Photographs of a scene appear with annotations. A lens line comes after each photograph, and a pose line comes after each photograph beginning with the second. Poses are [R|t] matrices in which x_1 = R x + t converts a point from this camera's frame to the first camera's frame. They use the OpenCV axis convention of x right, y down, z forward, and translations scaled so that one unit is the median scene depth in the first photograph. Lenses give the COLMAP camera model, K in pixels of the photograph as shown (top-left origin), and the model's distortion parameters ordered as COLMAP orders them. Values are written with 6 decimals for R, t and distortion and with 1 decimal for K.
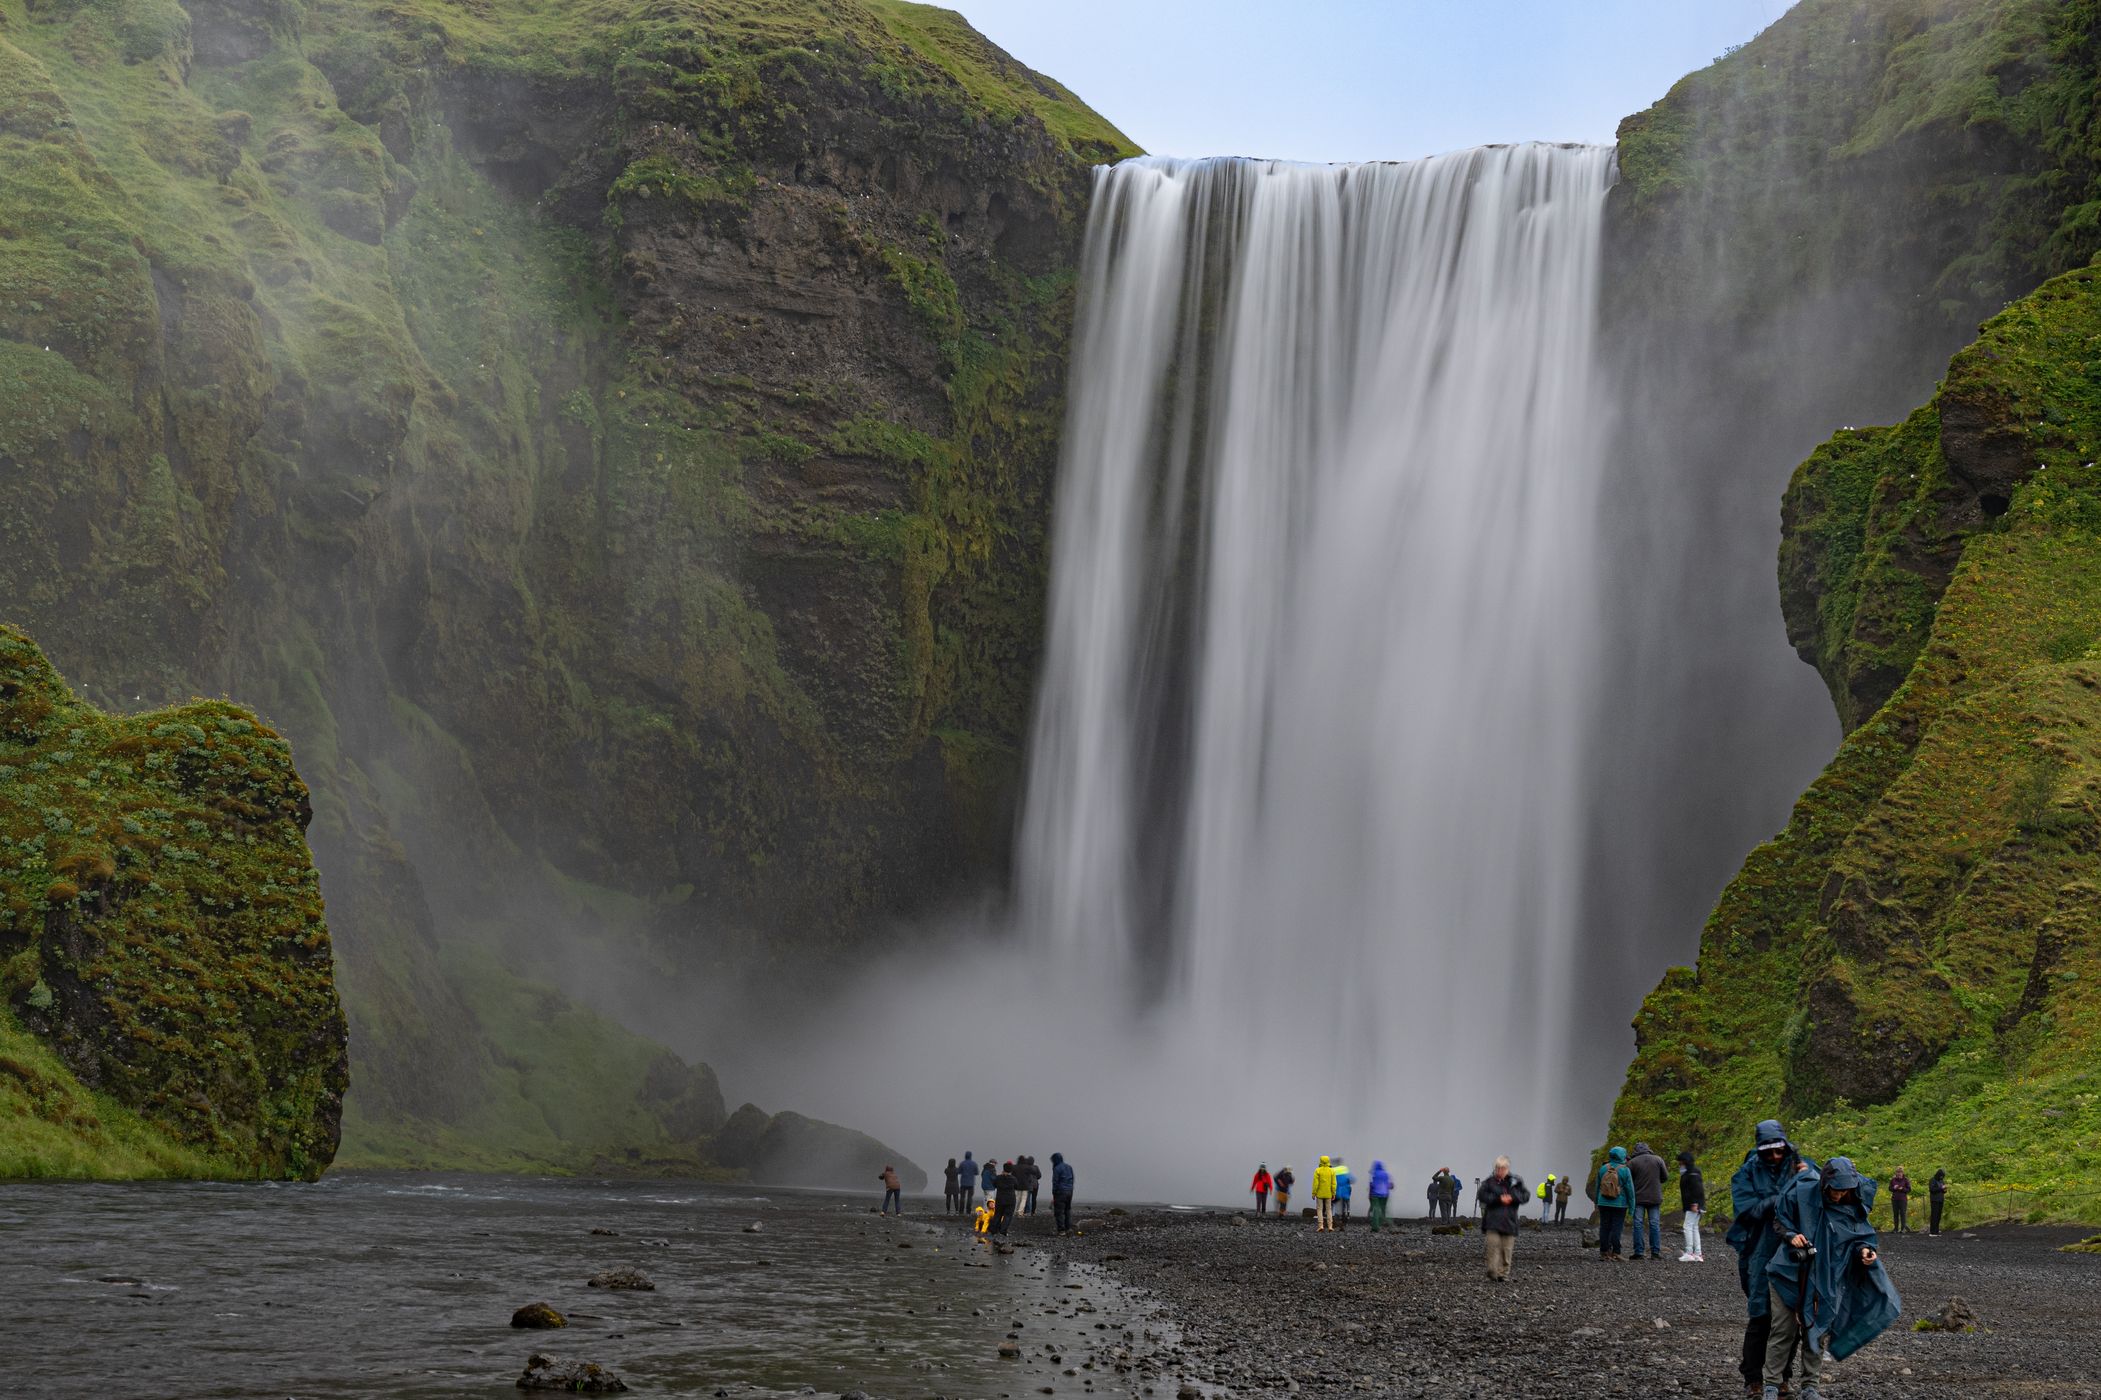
lens RADIAL K [[3967.2, 0, 1050.5], [0, 3967.2, 700.0], [0, 0, 1]] dist [-0.012566, -0.060738]
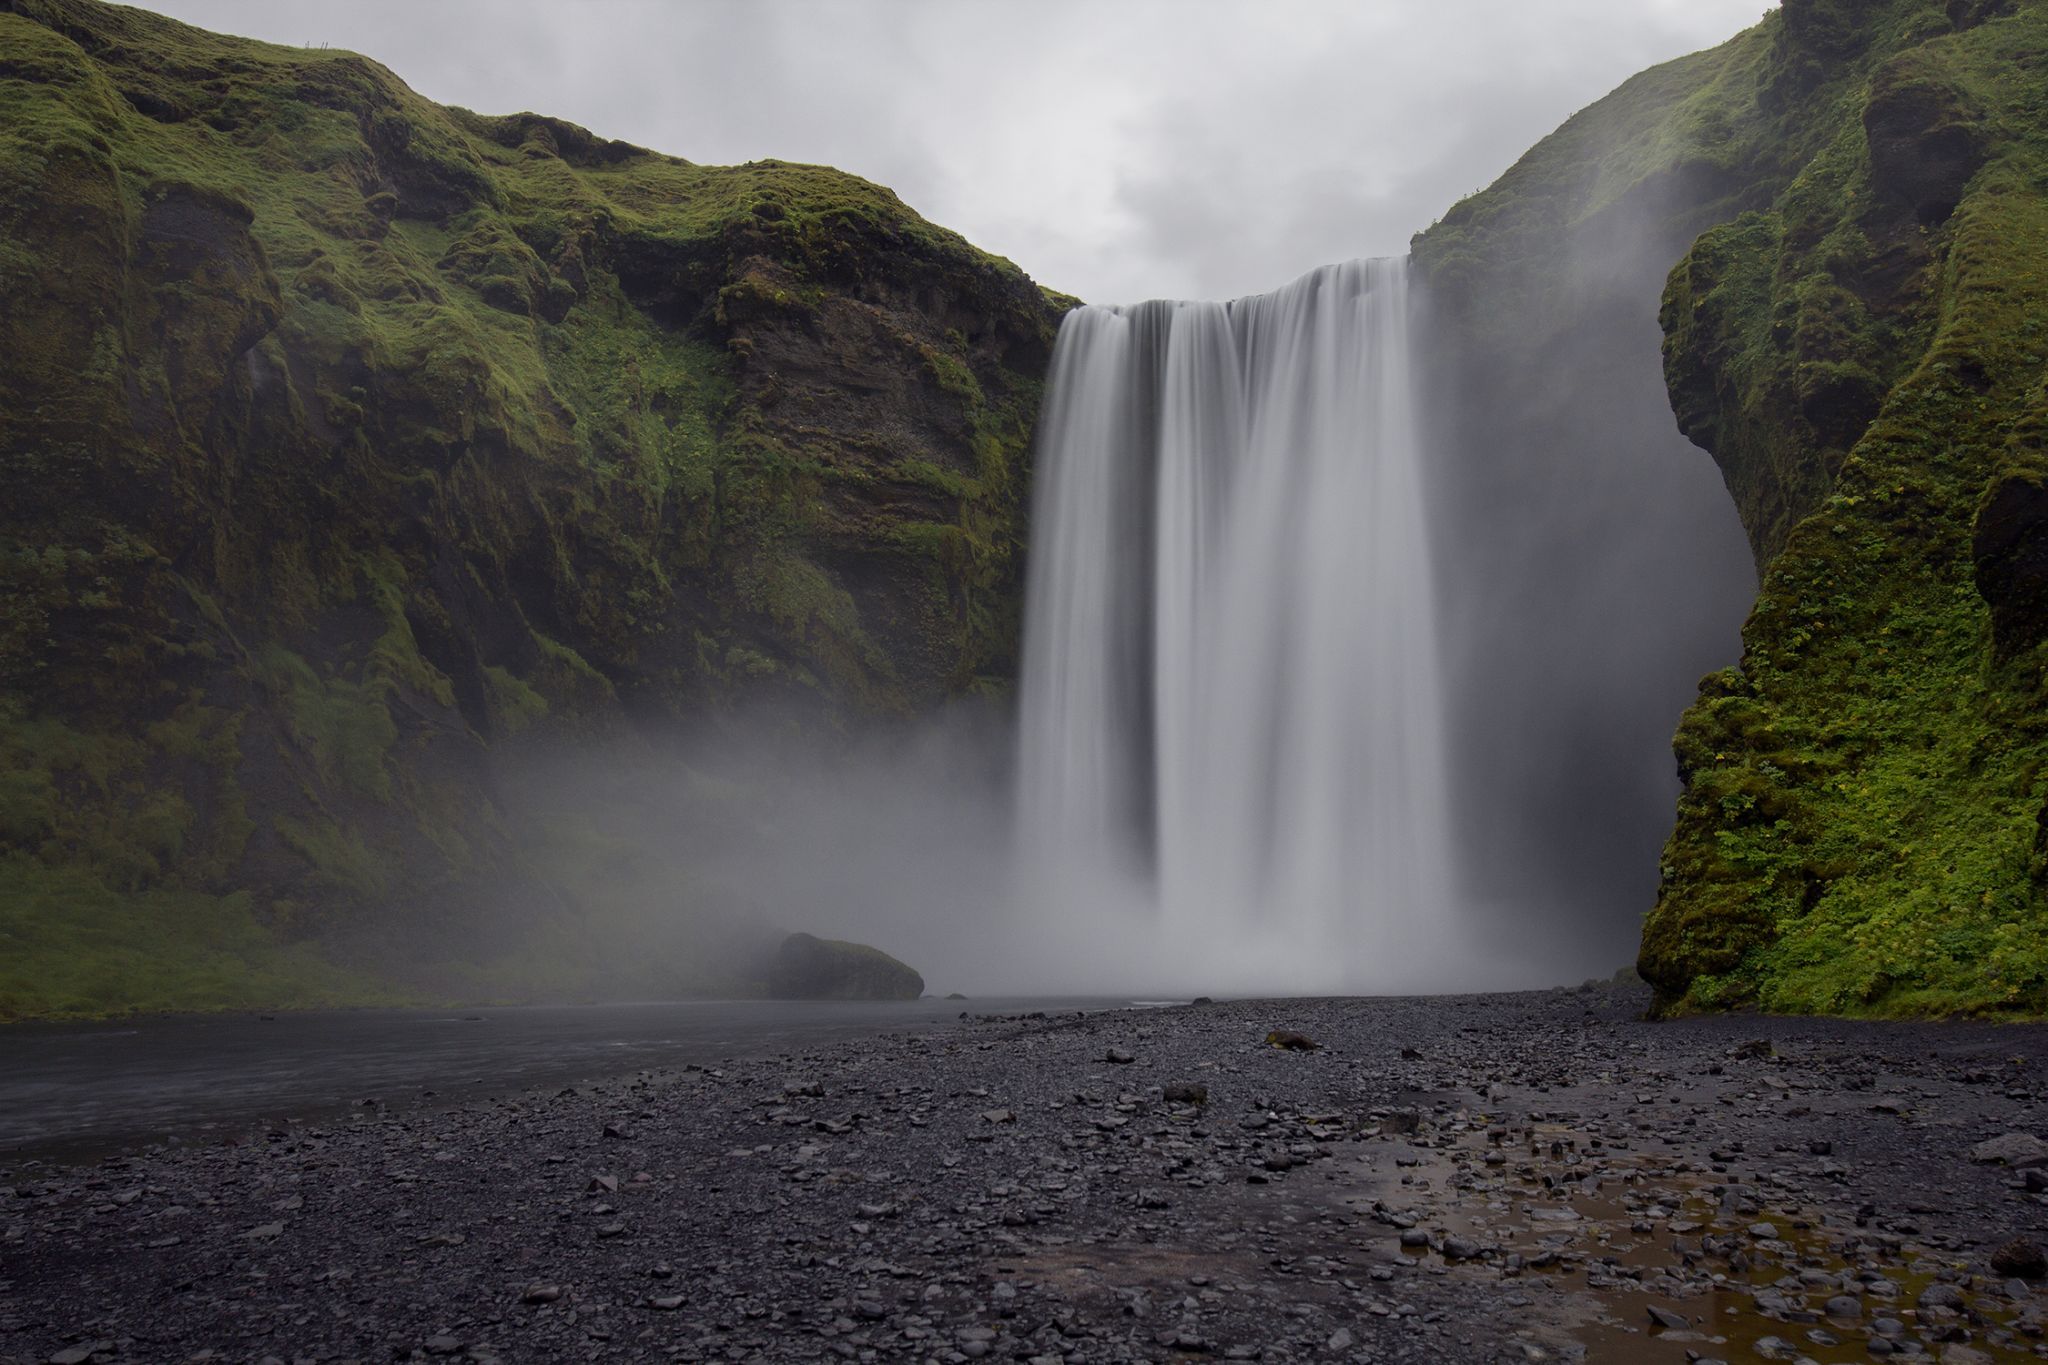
lens RADIAL K [[1513.9, 0, 1046.7], [0, 1513.9, 687.0], [0, 0, 1]] dist [-0.006549, -0.003734]
pose [[0.996670, -0.061013, -0.054097, 0.028384], [0.057321, 0.996081, -0.067364, 0.054551], [0.057995, 0.064039, 0.996261, 0.461079]]
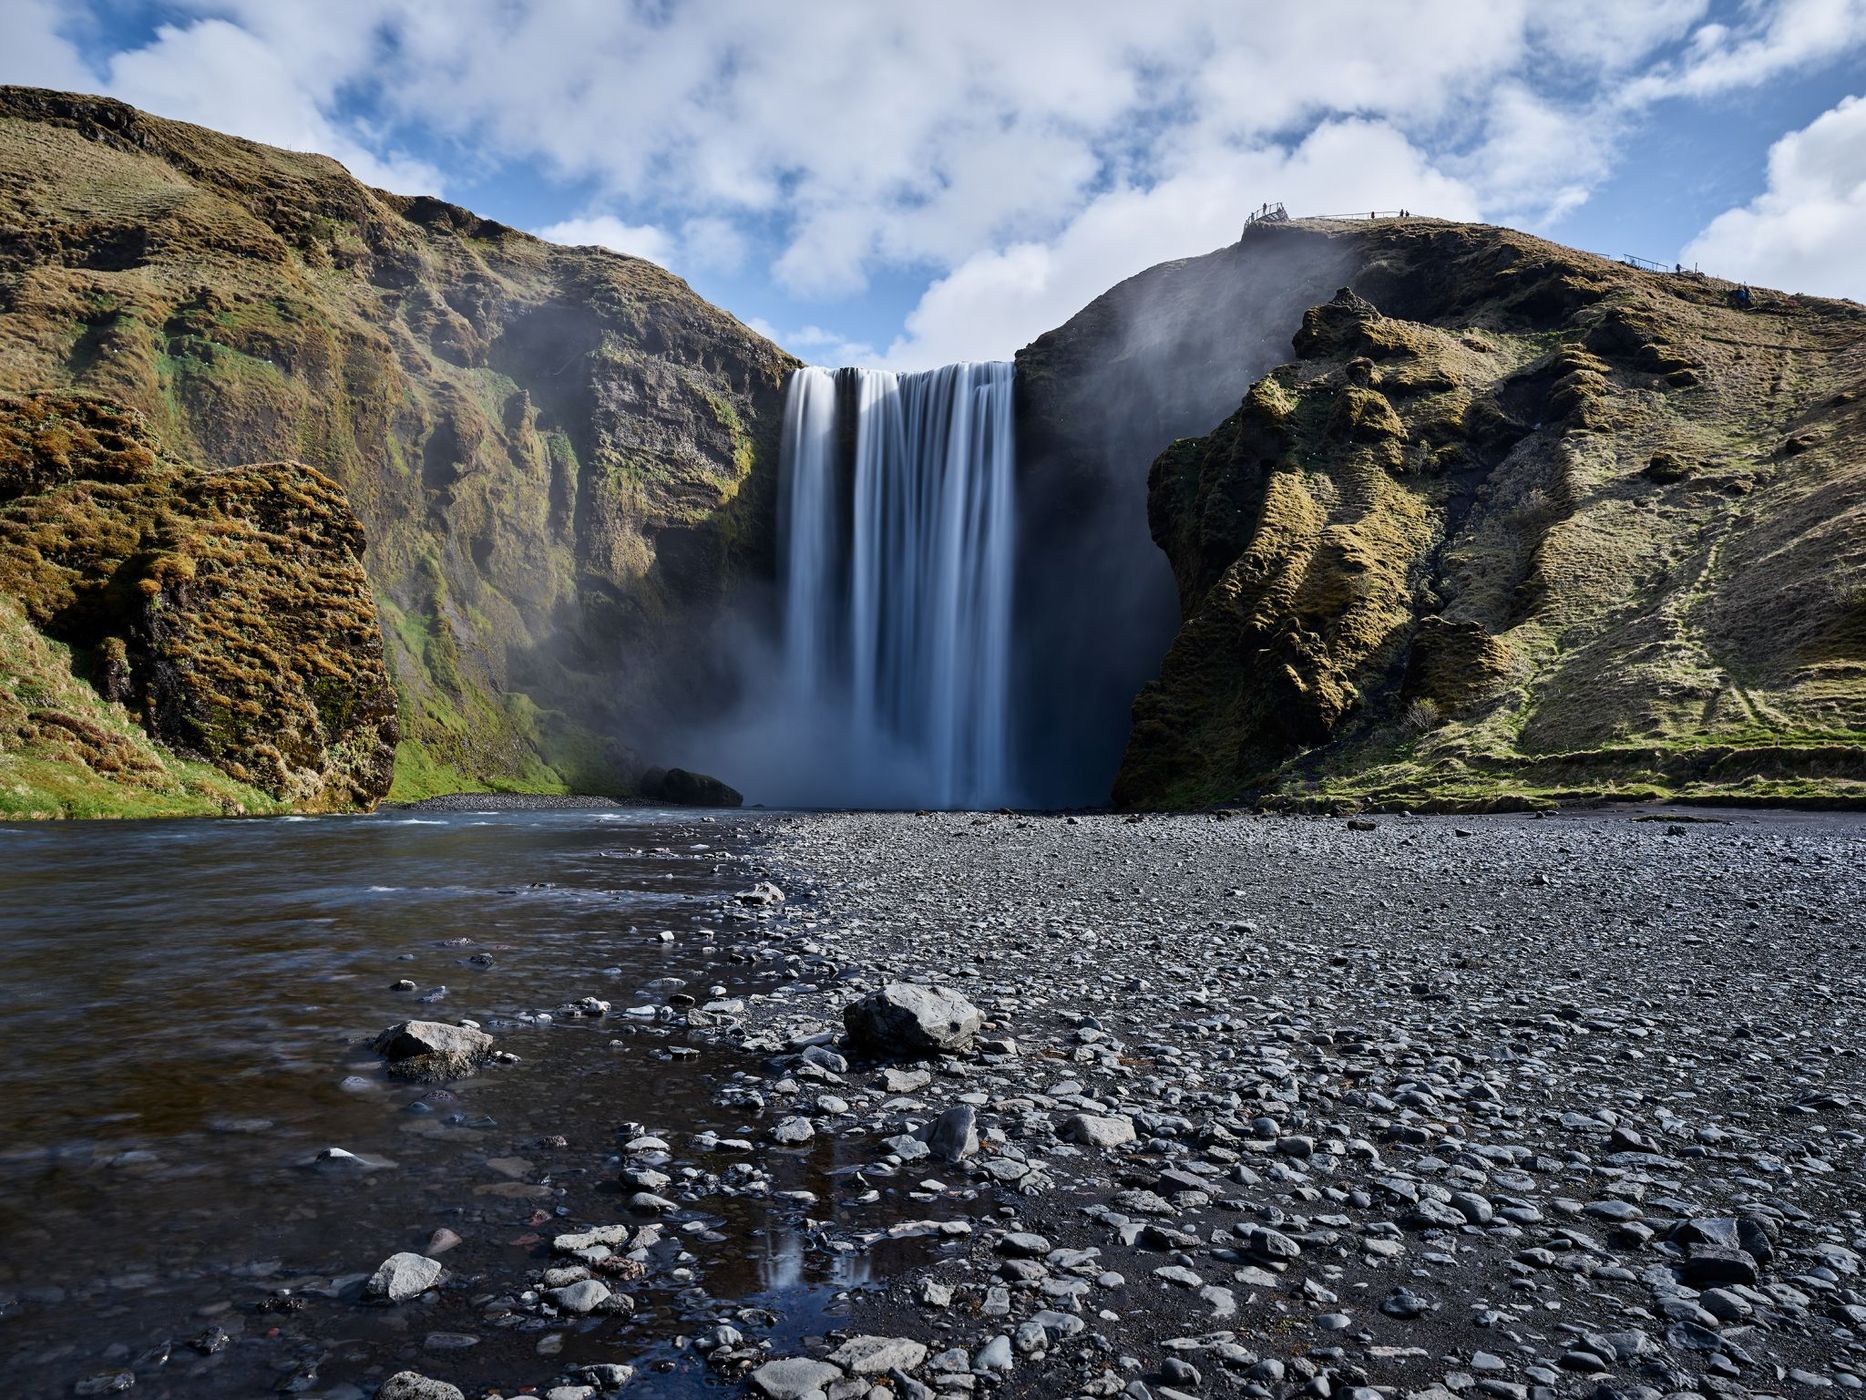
lens RADIAL K [[1248.6, 0, 933.0], [0, 1248.6, 700.0], [0, 0, 1]] dist [-0.006497, 0.001567]
pose [[0.986897, -0.013077, 0.160818, -0.031246], [0.006287, 0.999070, 0.042658, 0.033085], [-0.161226, -0.041088, 0.986062, 0.271193]]
